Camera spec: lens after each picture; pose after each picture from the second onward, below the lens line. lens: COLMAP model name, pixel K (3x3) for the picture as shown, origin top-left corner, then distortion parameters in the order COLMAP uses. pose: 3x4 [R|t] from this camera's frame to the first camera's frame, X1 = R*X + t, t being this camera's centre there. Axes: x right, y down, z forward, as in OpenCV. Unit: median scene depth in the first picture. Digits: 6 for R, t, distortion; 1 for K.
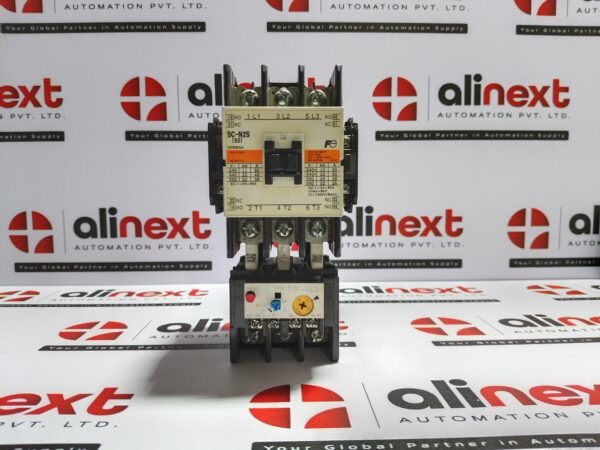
lens RADIAL K [[459.5, 0, 300.0], [0, 459.5, 224.7], [0, 0, 1]] dist [0.021790, -0.084033]
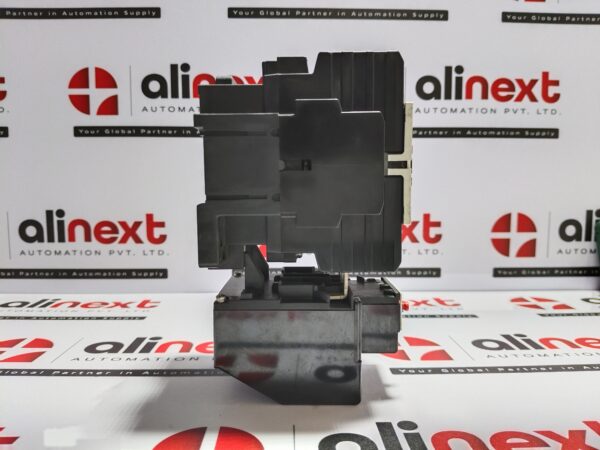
lens RADIAL K [[463.4, 0, 299.6], [0, 463.4, 225.2], [0, 0, 1]] dist [0.006572, -0.070774]
pose [[0.999971, 0.006308, -0.004291, 0.083341], [-0.006284, 0.999964, 0.005636, -0.015482], [0.004326, -0.005609, 0.999975, 0.087099]]
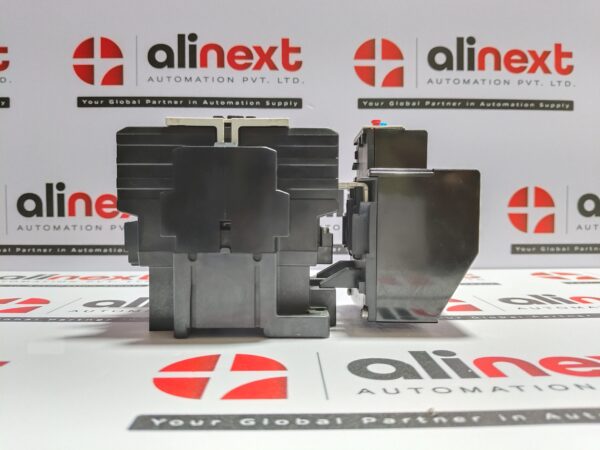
lens RADIAL K [[463.4, 0, 299.6], [0, 463.4, 225.2], [0, 0, 1]] dist [0.006572, -0.070774]
pose [[0.999987, 0.004905, -0.001525, 0.060026], [-0.004979, 0.998566, -0.053297, 0.098844], [0.001262, 0.053304, 0.998578, 0.129517]]
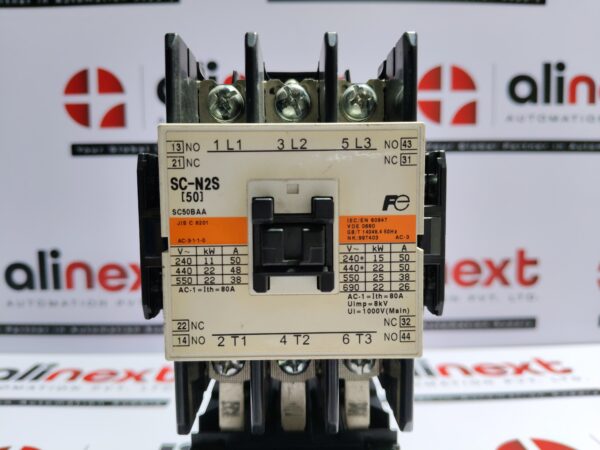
lens RADIAL K [[478.6, 0, 301.0], [0, 478.6, 224.1], [0, 0, 1]] dist [-0.061532, -0.004947]
pose [[0.999934, -0.003794, -0.010888, -0.012744], [0.003865, 0.999971, 0.006516, -0.087831], [0.010862, -0.006557, 0.999920, 0.291286]]
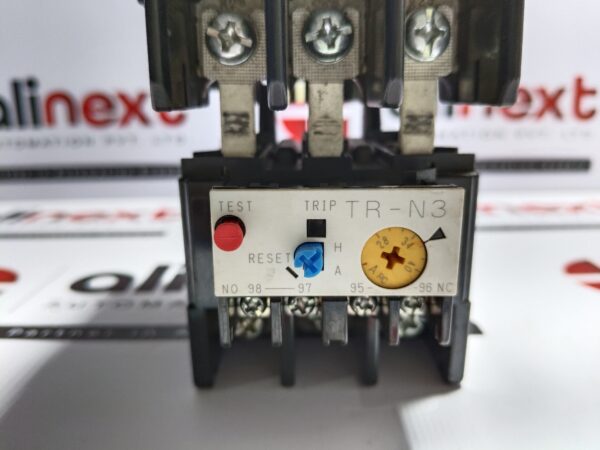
lens RADIAL K [[481.1, 0, 300.2], [0, 481.1, 235.2], [0, 0, 1]] dist [0.001570, -0.123958]
pose [[0.999516, -0.003155, -0.030961, -0.027890], [0.009201, 0.980334, 0.197132, 0.053244], [0.029730, -0.197321, 0.979888, 0.384647]]
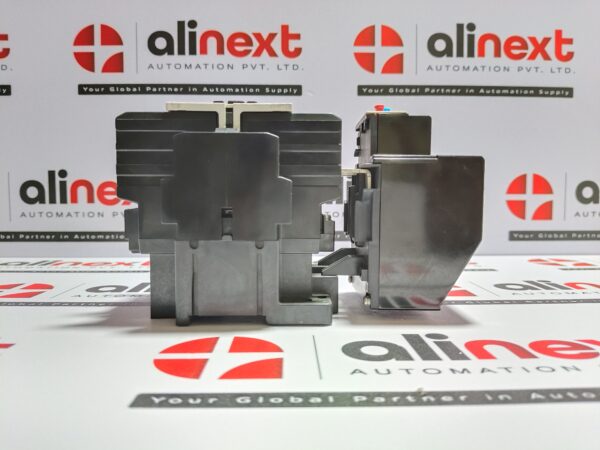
lens RADIAL K [[463.4, 0, 299.6], [0, 463.4, 225.2], [0, 0, 1]] dist [0.006572, -0.070774]
pose [[0.999967, 0.005062, -0.006377, 0.065727], [-0.005221, 0.999668, -0.025221, 0.099674], [0.006248, 0.025254, 0.999662, 0.119773]]
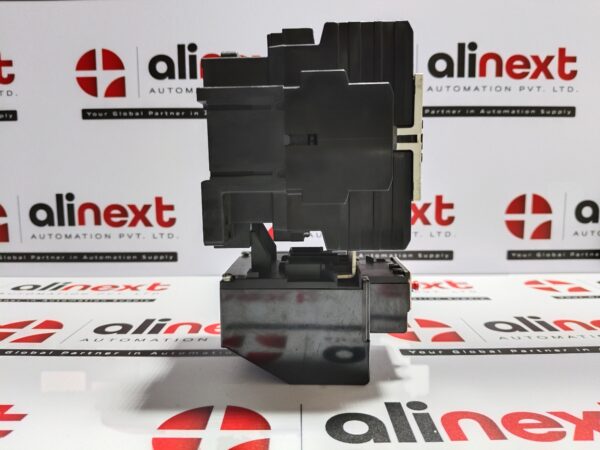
lens RADIAL K [[463.4, 0, 299.6], [0, 463.4, 225.2], [0, 0, 1]] dist [0.006572, -0.070774]
pose [[0.999521, 0.002267, -0.030864, 0.089272], [-0.001228, 0.999433, 0.033642, -0.005196], [0.030922, -0.033588, 0.998957, 0.097888]]
